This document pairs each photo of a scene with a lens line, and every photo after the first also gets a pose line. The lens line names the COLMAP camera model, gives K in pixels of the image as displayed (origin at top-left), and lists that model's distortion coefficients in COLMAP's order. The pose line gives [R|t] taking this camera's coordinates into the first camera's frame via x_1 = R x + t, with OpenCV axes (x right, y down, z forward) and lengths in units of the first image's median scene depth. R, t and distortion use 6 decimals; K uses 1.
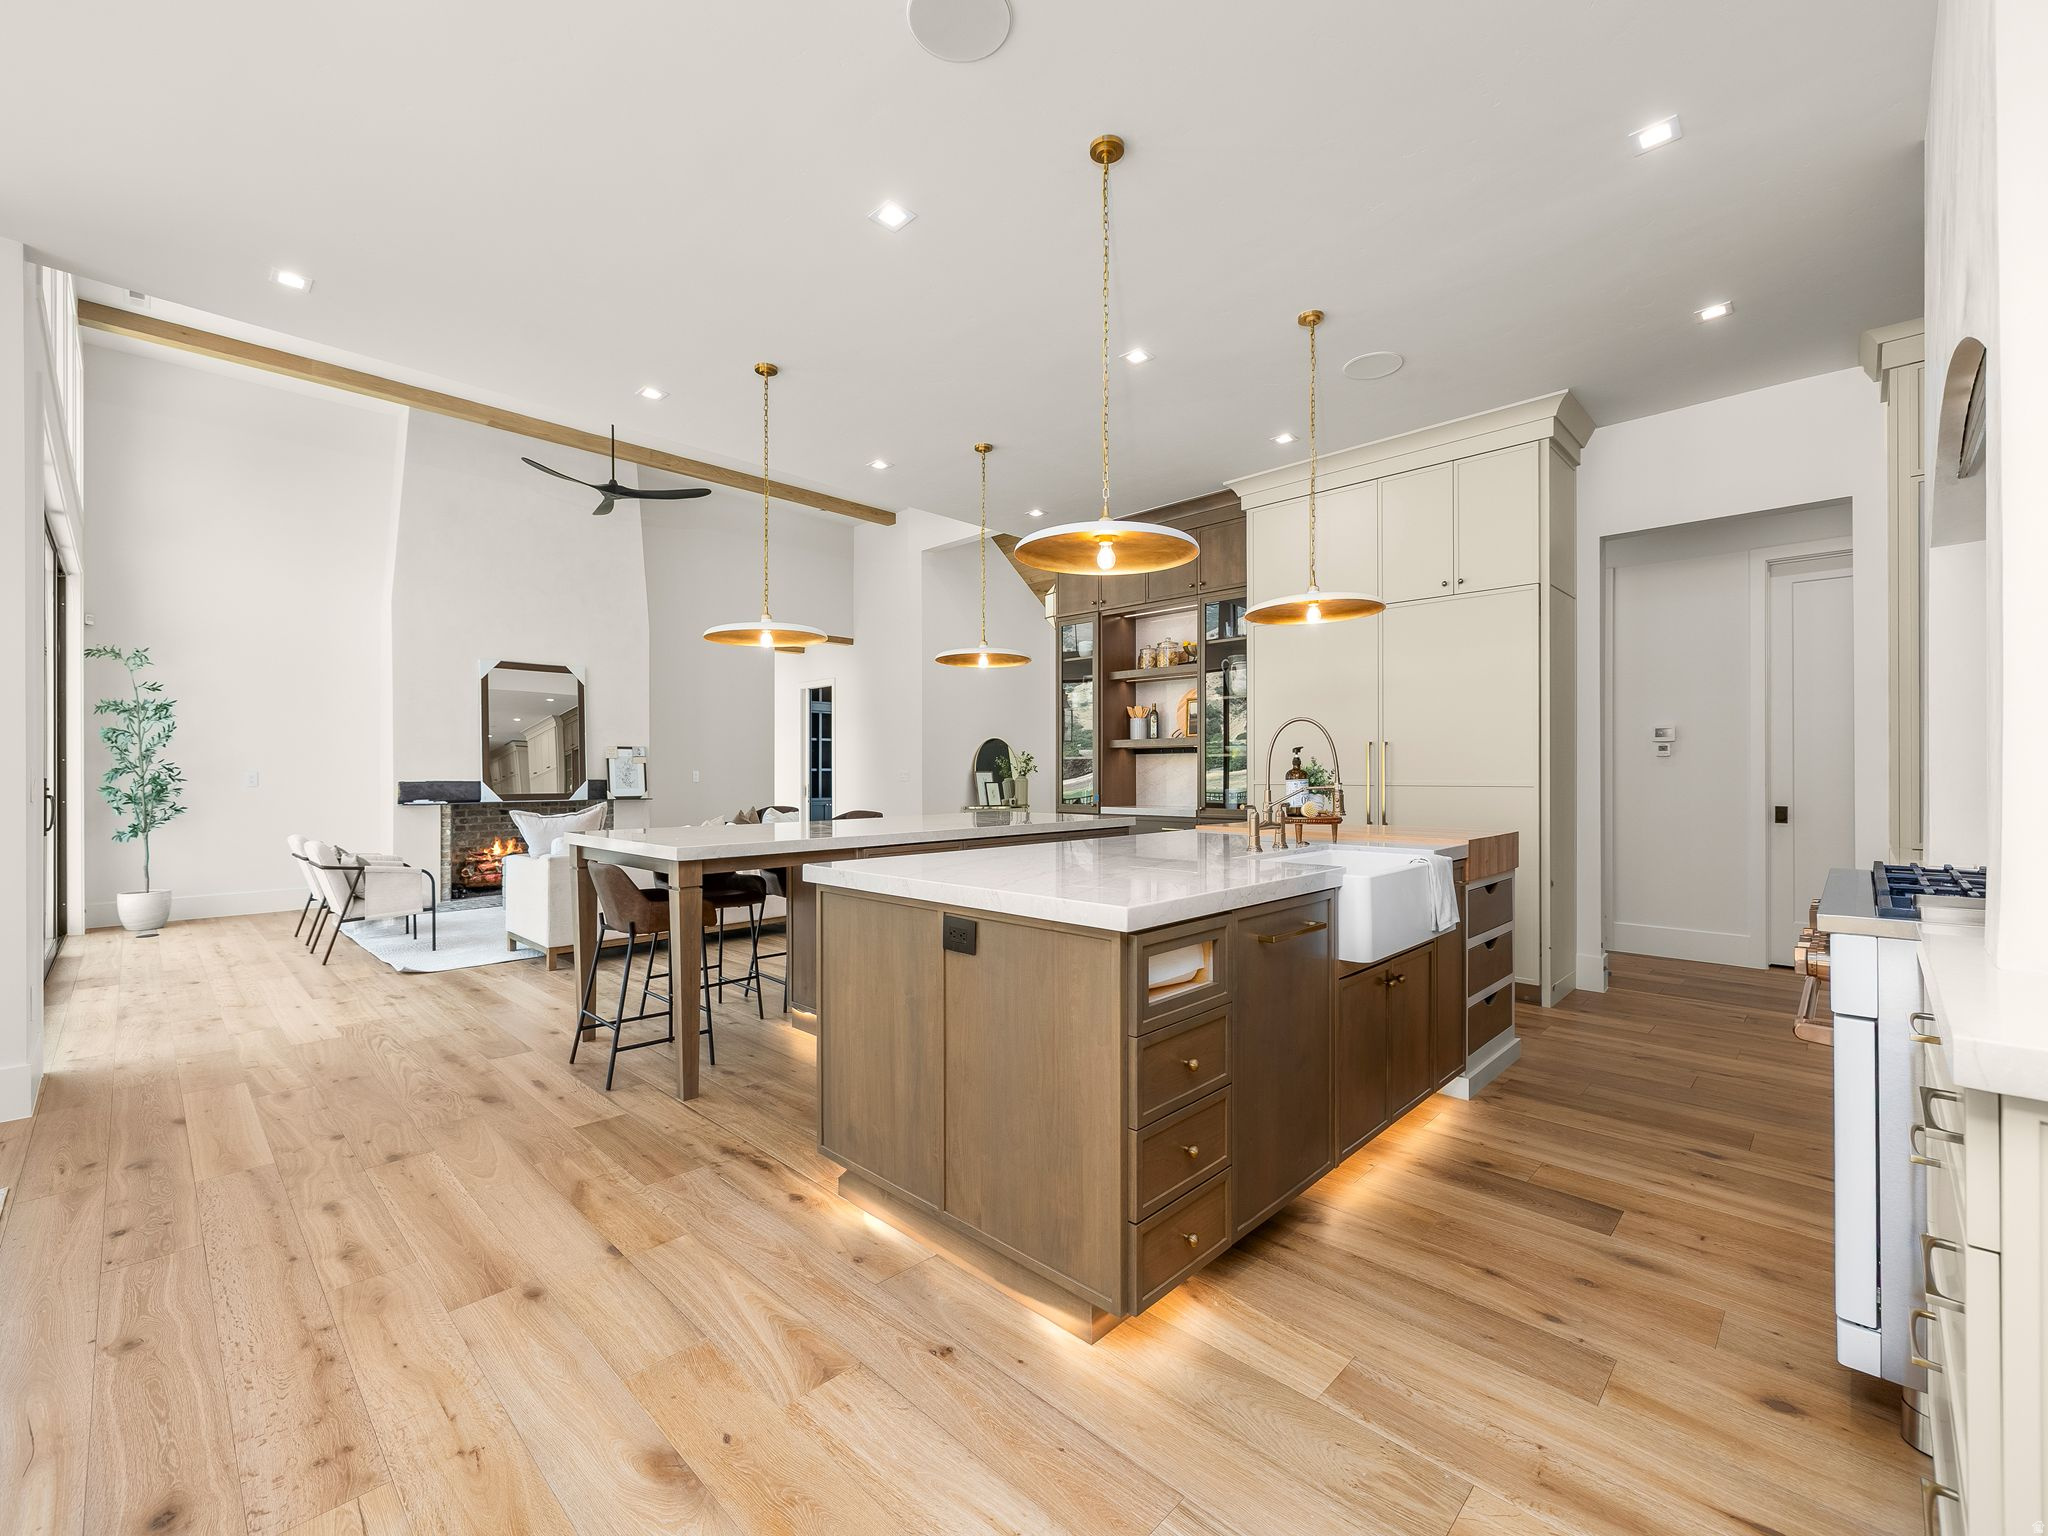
lens RADIAL K [[865.2, 0, 1006.8], [0, 865.2, 769.4], [0, 0, 1]] dist [-0.001628, -0.000461]
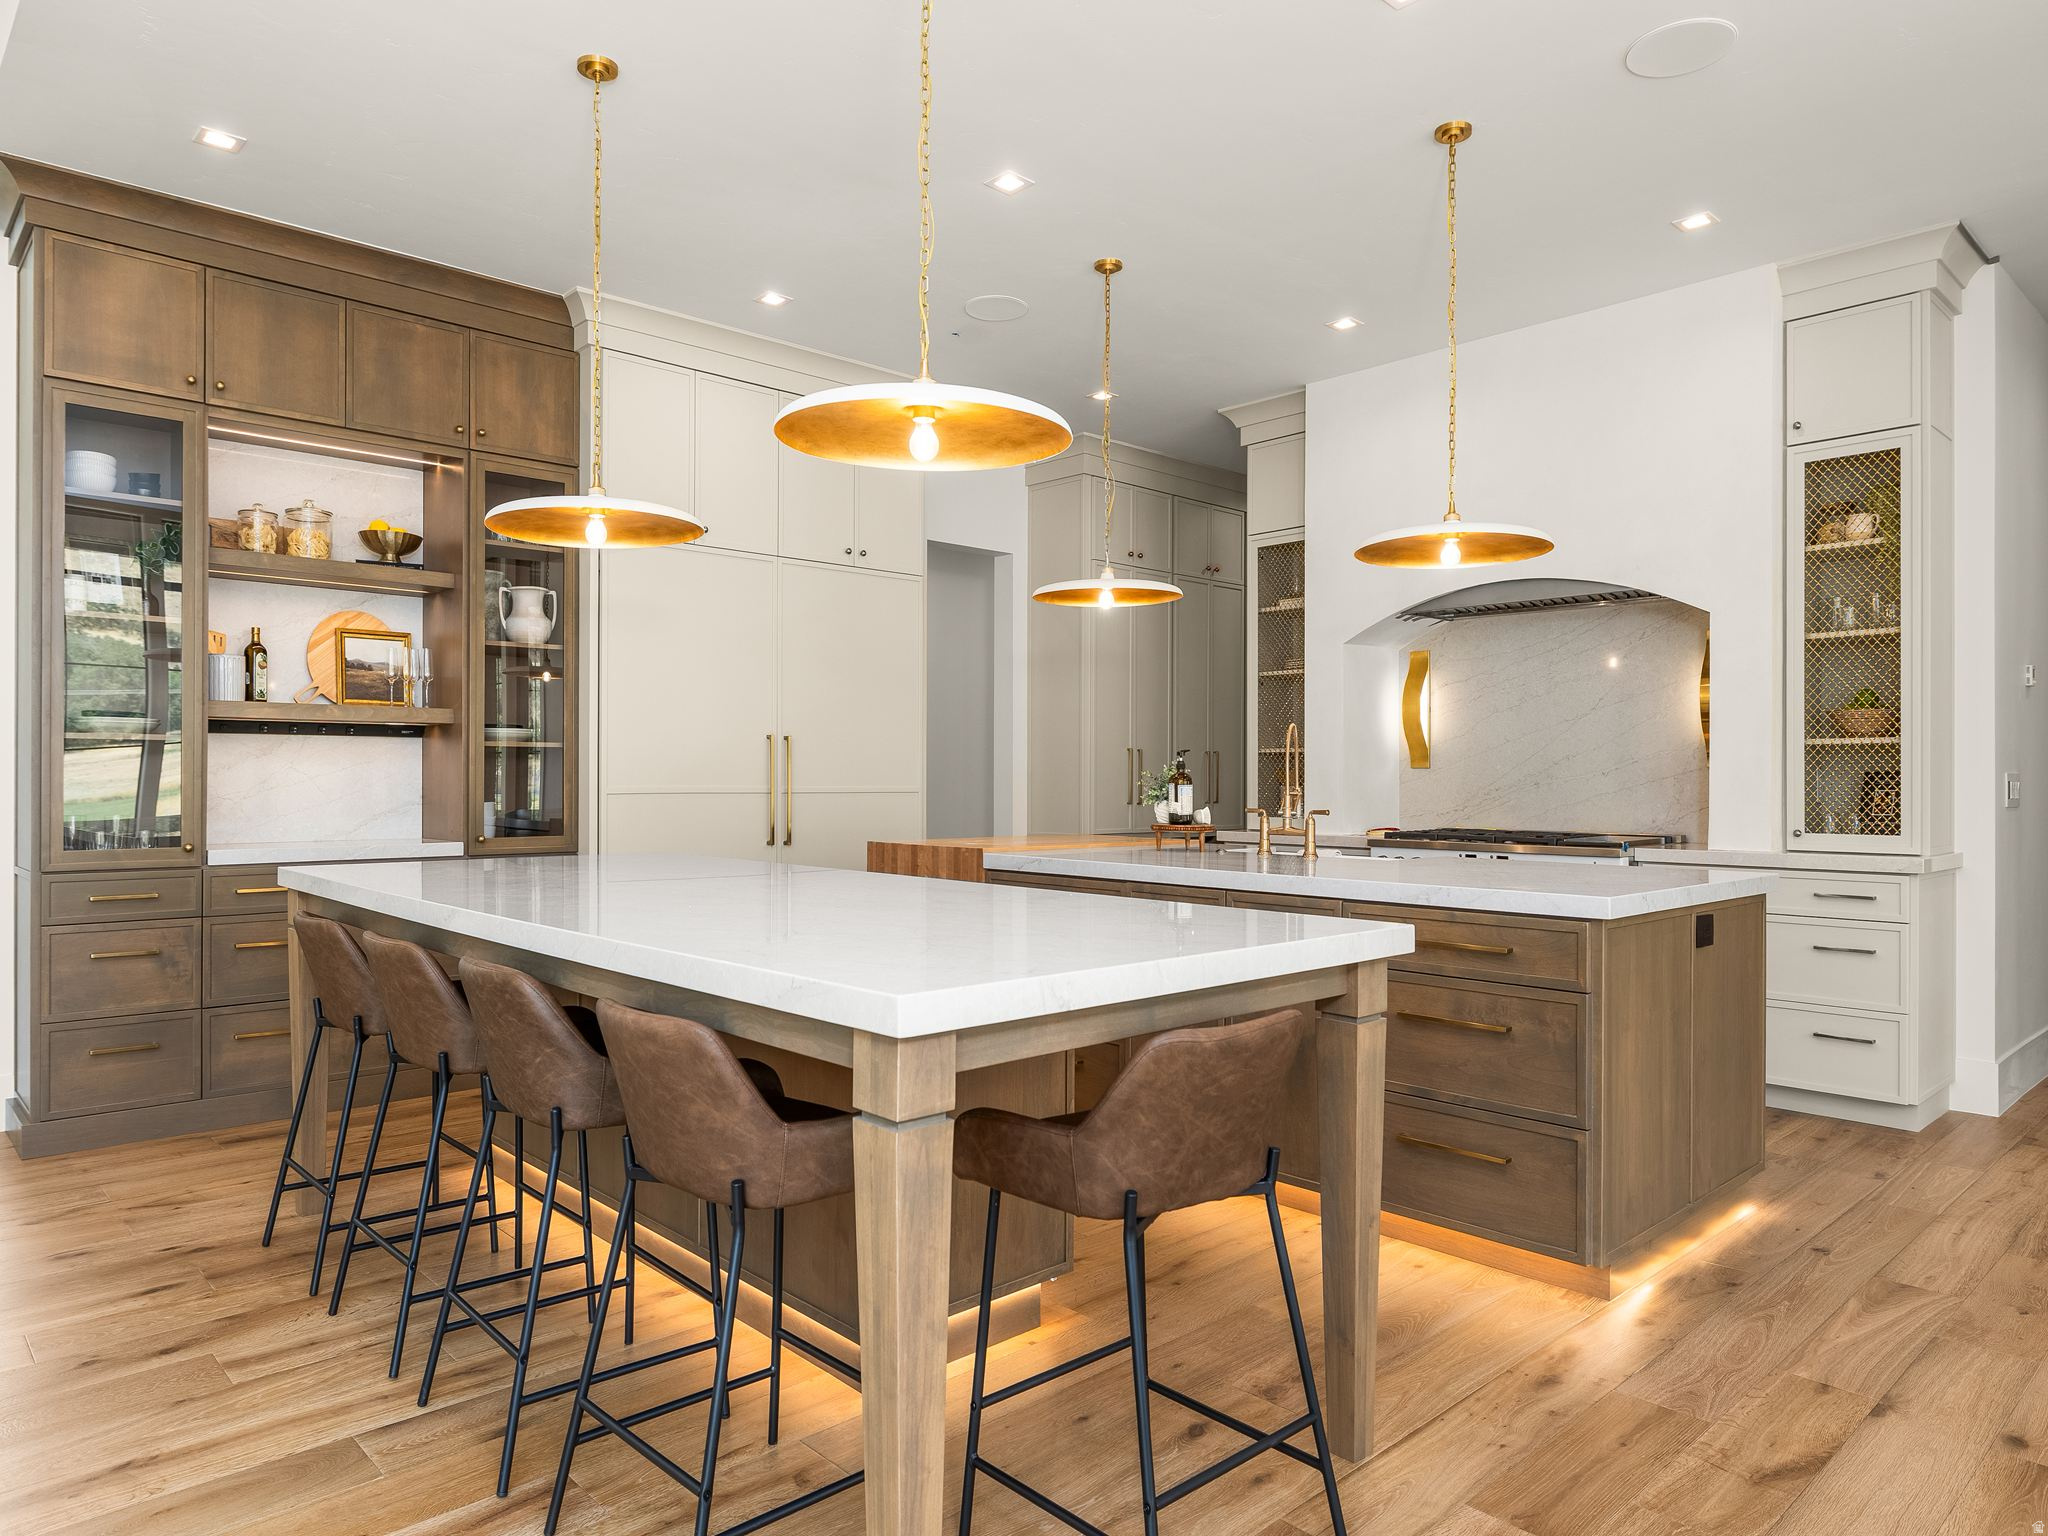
lens RADIAL K [[1308.2, 0, 1024.1], [0, 1308.2, 777.3], [0, 0, 1]] dist [0.020298, -0.003212]
pose [[0.026291, 0.000137, 0.999654, -1.183764], [-0.008457, 0.999964, 0.000085, 0.004465], [-0.999619, -0.008456, 0.026291, 1.246014]]
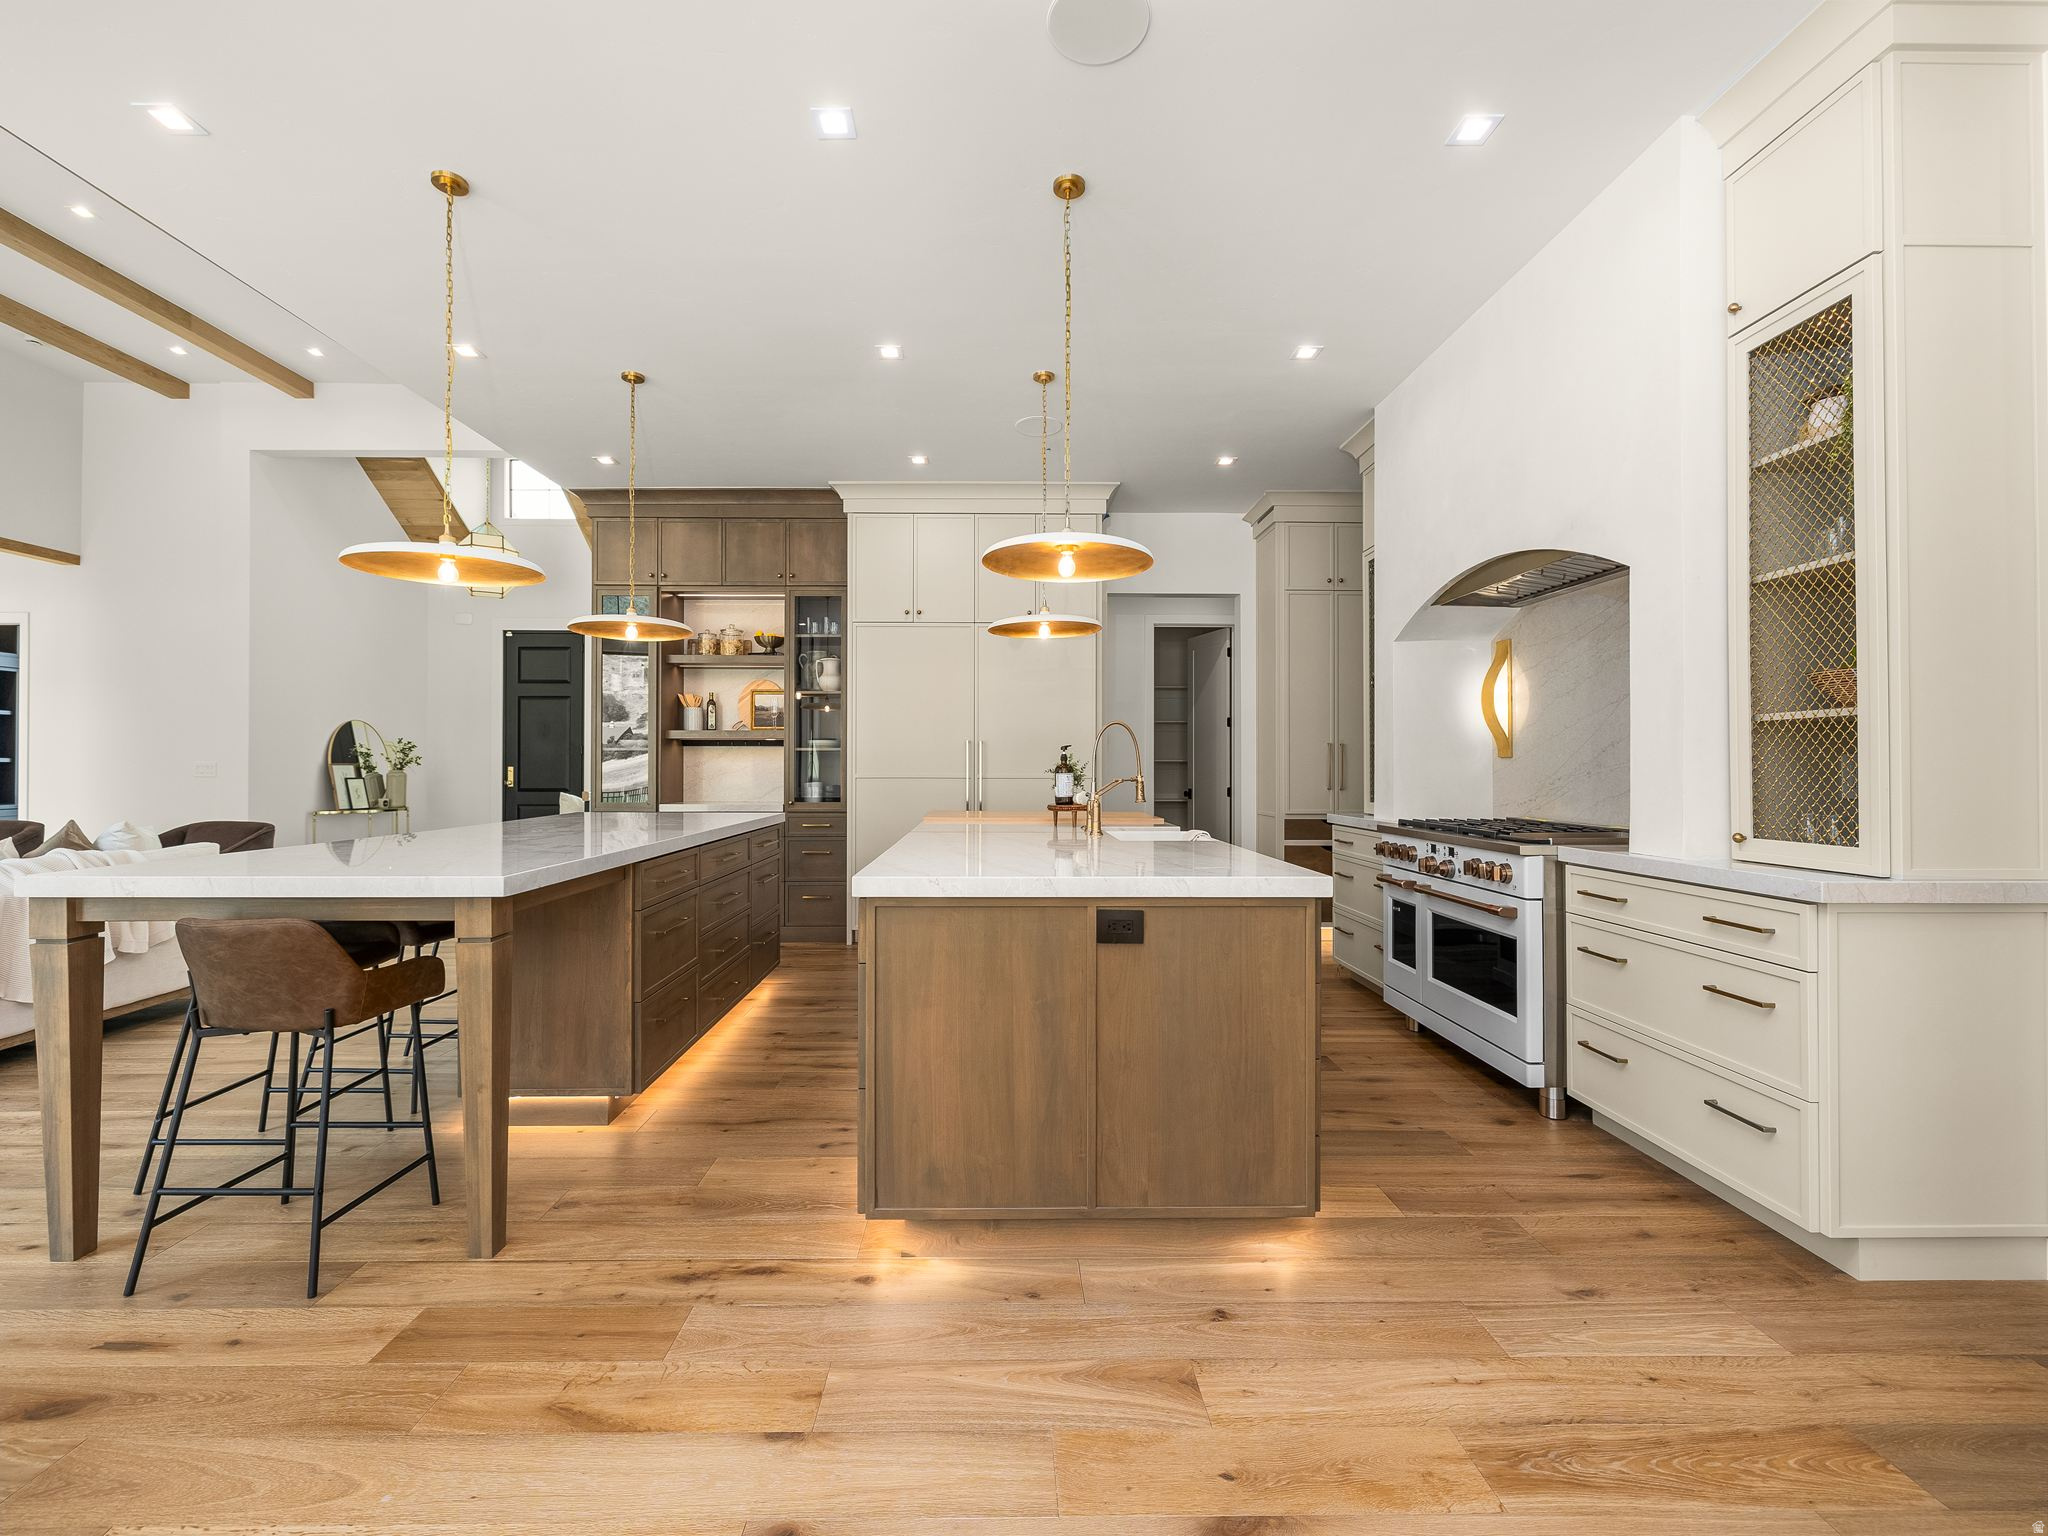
lens RADIAL K [[865.2, 0, 987.8], [0, 865.2, 761.2], [0, 0, 1]] dist [-0.001628, -0.000461]
pose [[0.701817, 0.007341, 0.712320, -0.613522], [-0.006016, 0.999972, -0.004378, 0.001488], [-0.712332, -0.001213, 0.701842, 0.274365]]
